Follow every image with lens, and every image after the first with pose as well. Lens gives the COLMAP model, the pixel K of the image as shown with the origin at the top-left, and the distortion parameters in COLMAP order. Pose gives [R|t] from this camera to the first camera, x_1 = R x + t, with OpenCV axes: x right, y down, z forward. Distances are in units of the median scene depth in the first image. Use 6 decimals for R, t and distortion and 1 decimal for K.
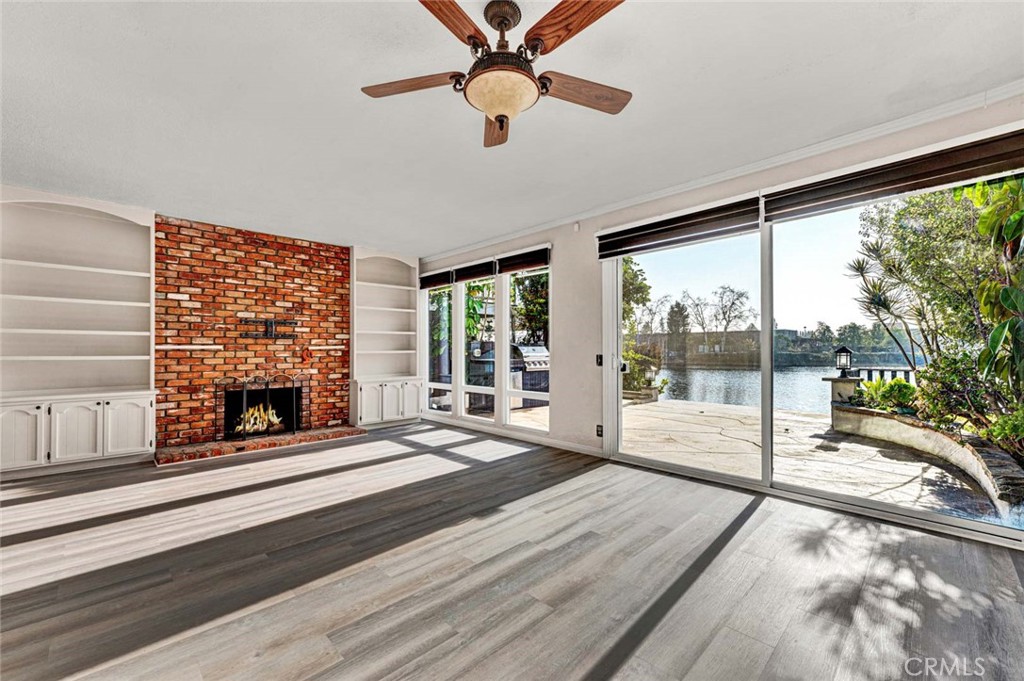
lens RADIAL K [[421.0, 0, 513.6], [0, 421.0, 345.1], [0, 0, 1]] dist [0.001405, 0.000239]
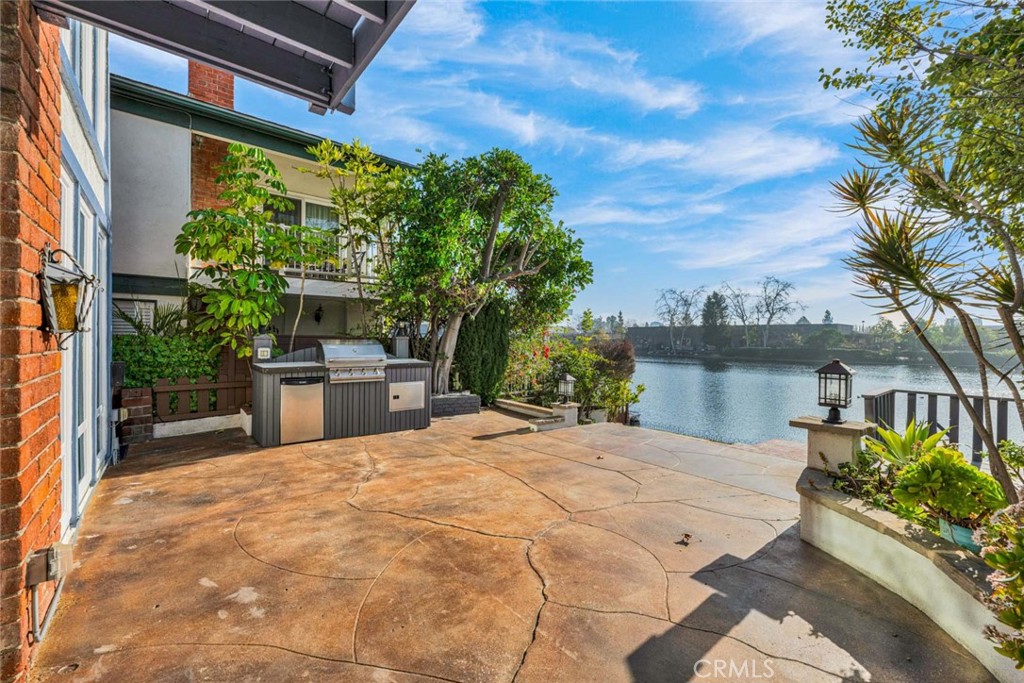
lens RADIAL K [[413.6, 0, 508.9], [0, 413.6, 339.0], [0, 0, 1]] dist [0.000171, 0.000013]
pose [[0.994082, 0.019592, -0.106855, 0.054231], [-0.018387, 0.999756, 0.012246, -0.002691], [0.107068, -0.010209, 0.994199, 0.056436]]
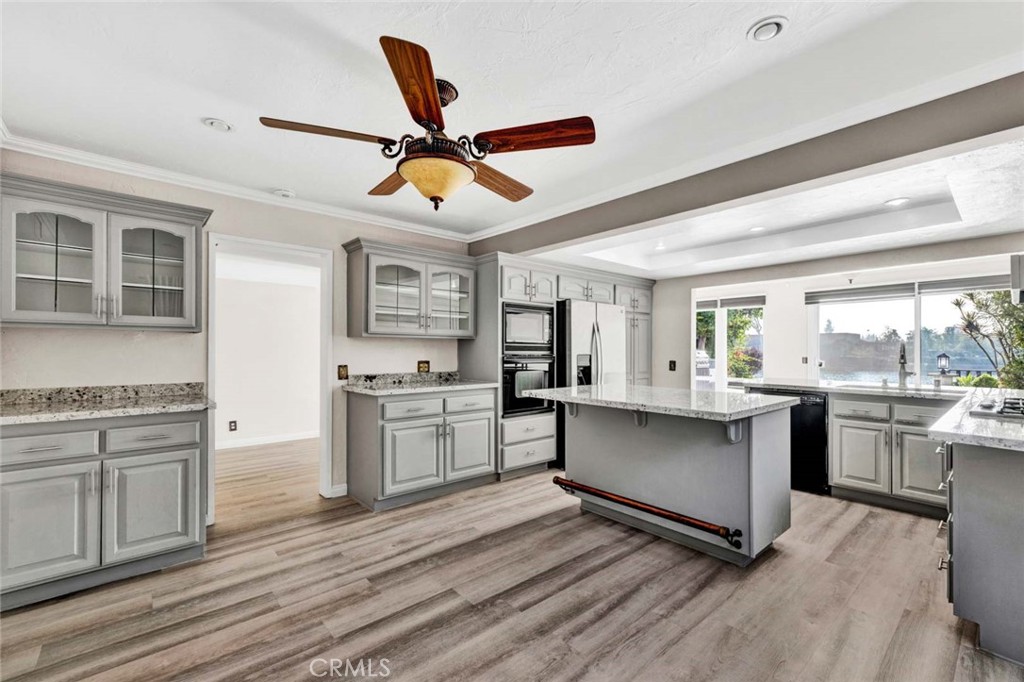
lens RADIAL K [[421.0, 0, 513.6], [0, 421.0, 345.6], [0, 0, 1]] dist [0.001405, 0.000239]
pose [[0.996104, 0.006649, -0.087936, -0.075356], [-0.006779, 0.999976, -0.001181, -0.001646], [0.087926, 0.001772, 0.996125, -0.077559]]
